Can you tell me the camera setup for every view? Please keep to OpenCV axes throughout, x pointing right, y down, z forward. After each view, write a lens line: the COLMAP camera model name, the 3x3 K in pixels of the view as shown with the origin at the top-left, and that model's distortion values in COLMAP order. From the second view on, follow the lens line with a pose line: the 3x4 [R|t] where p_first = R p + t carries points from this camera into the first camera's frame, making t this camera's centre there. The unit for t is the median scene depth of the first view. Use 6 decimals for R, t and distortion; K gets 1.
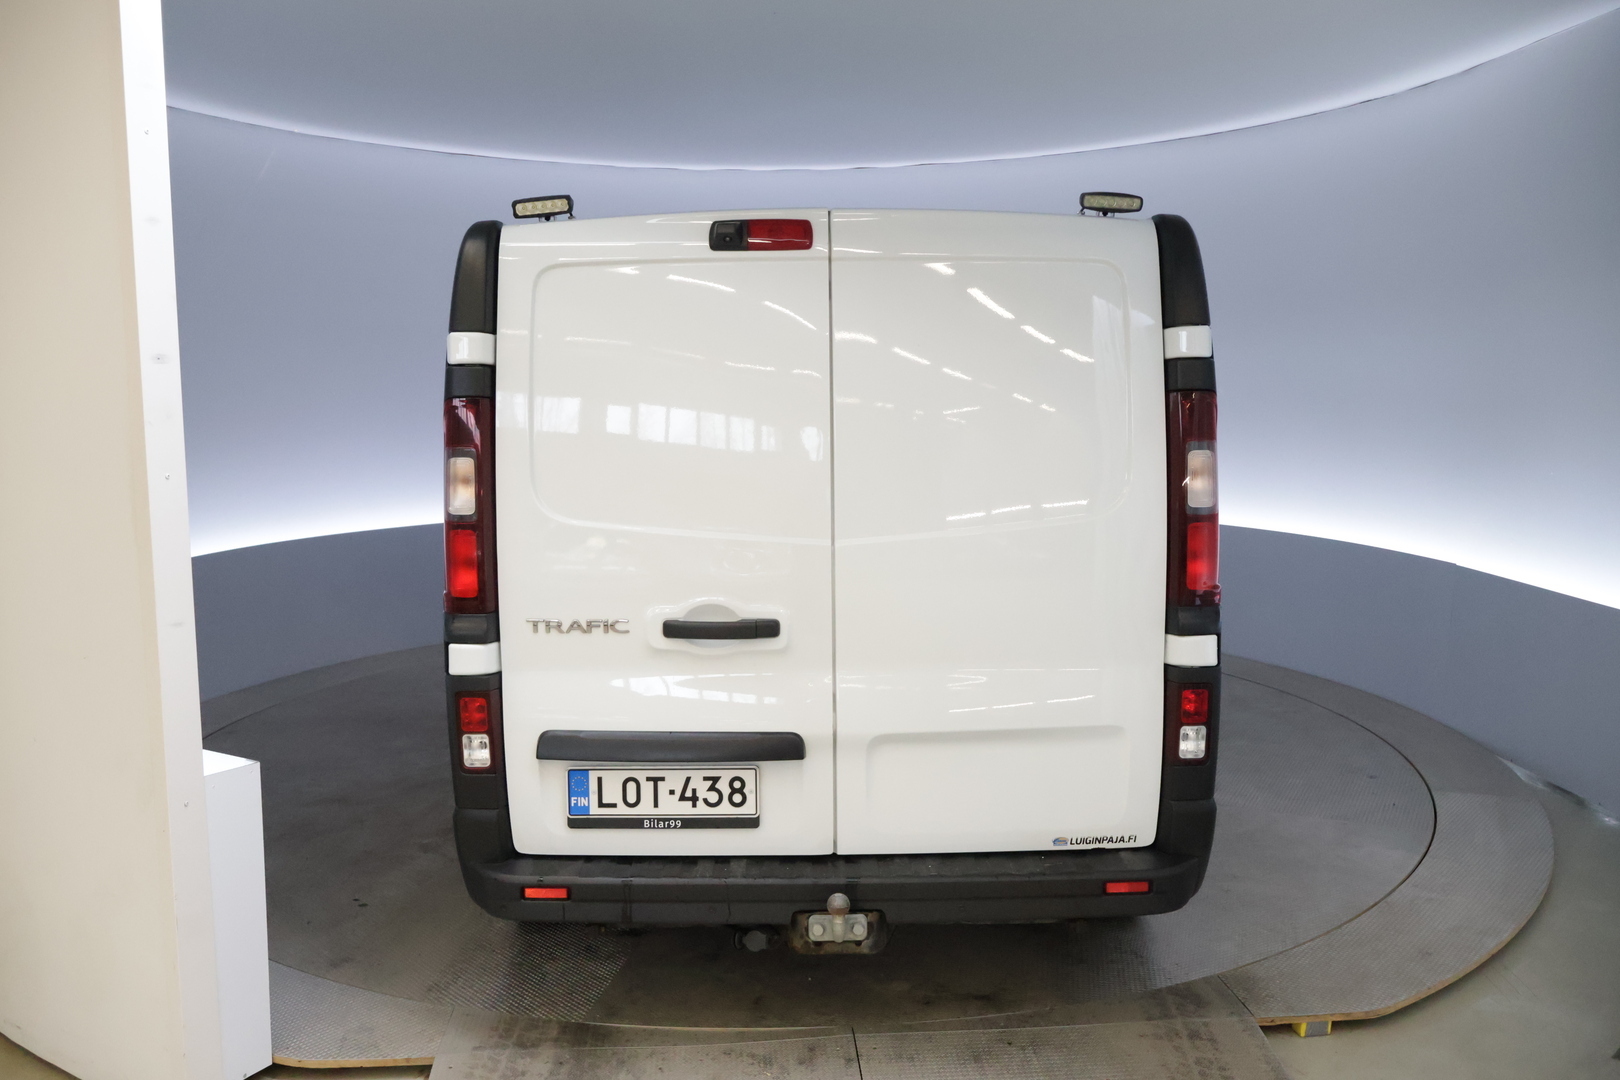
lens RADIAL K [[1335.0, 0, 802.4], [0, 1335.0, 533.1], [0, 0, 1]] dist [-0.003719, -0.002668]
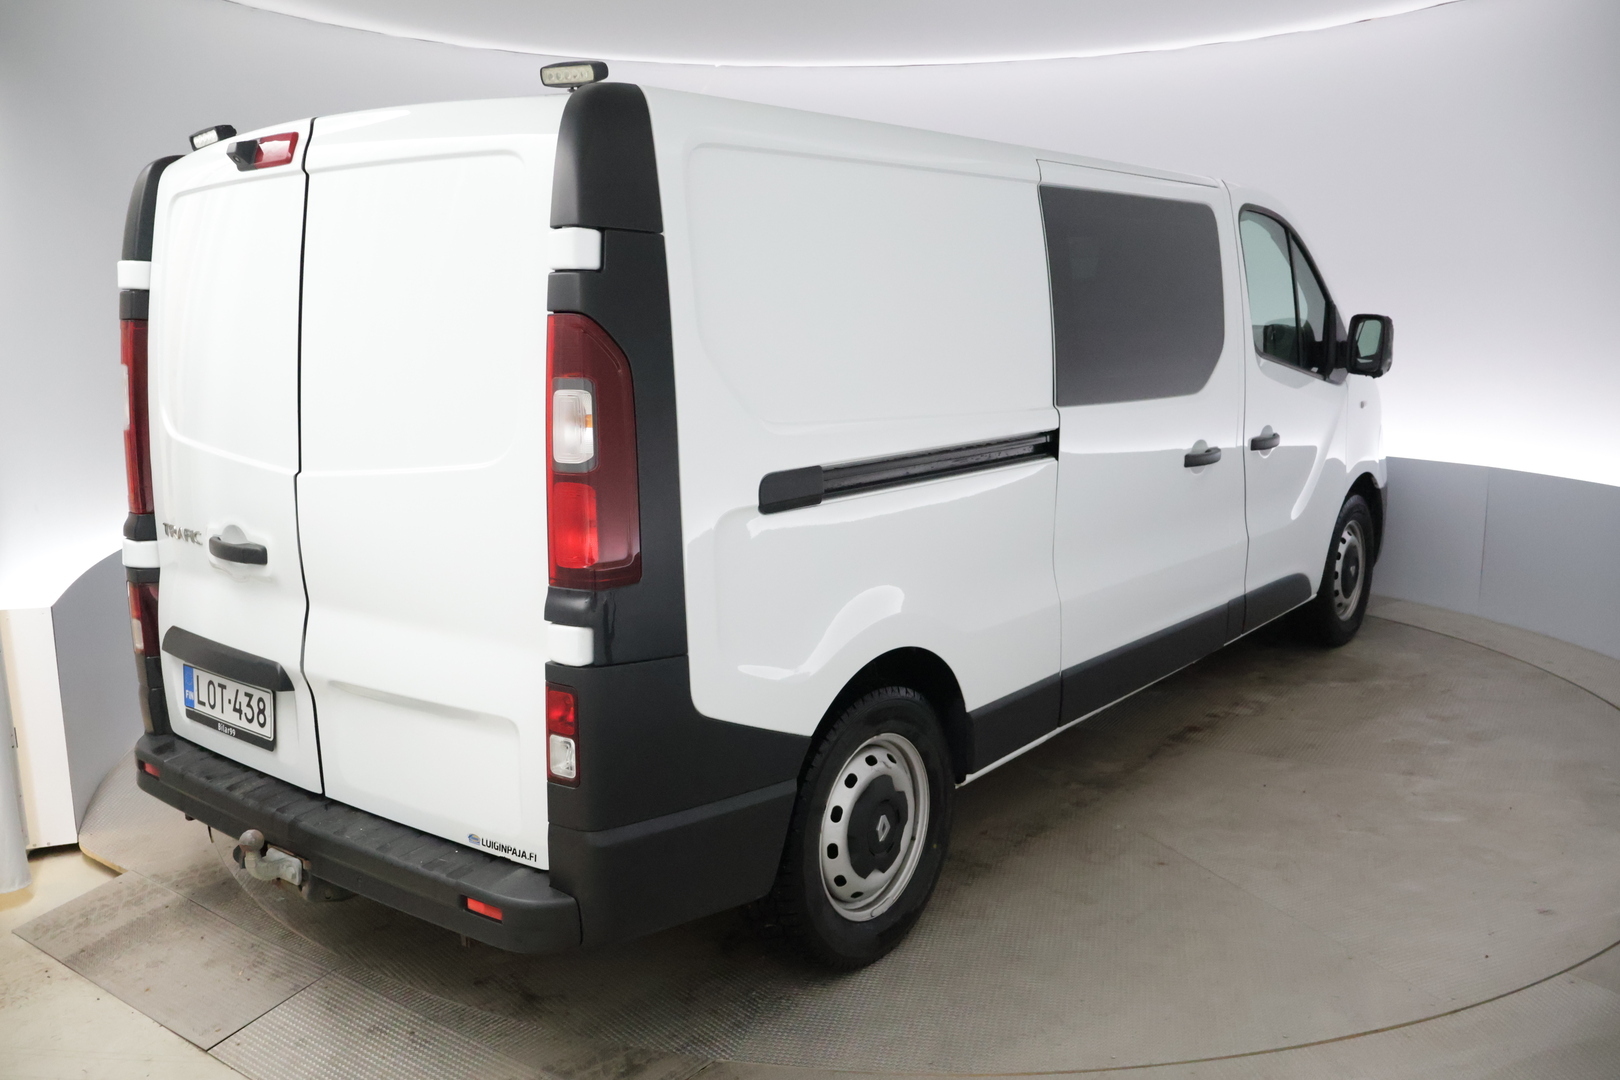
lens RADIAL K [[1335.0, 0, 802.4], [0, 1335.0, 533.1], [0, 0, 1]] dist [-0.003719, -0.002668]
pose [[0.780986, 0.100639, -0.616387, 0.880239], [-0.064200, 0.994640, 0.081054, -0.049709], [0.621240, -0.023730, 0.783261, 0.465369]]
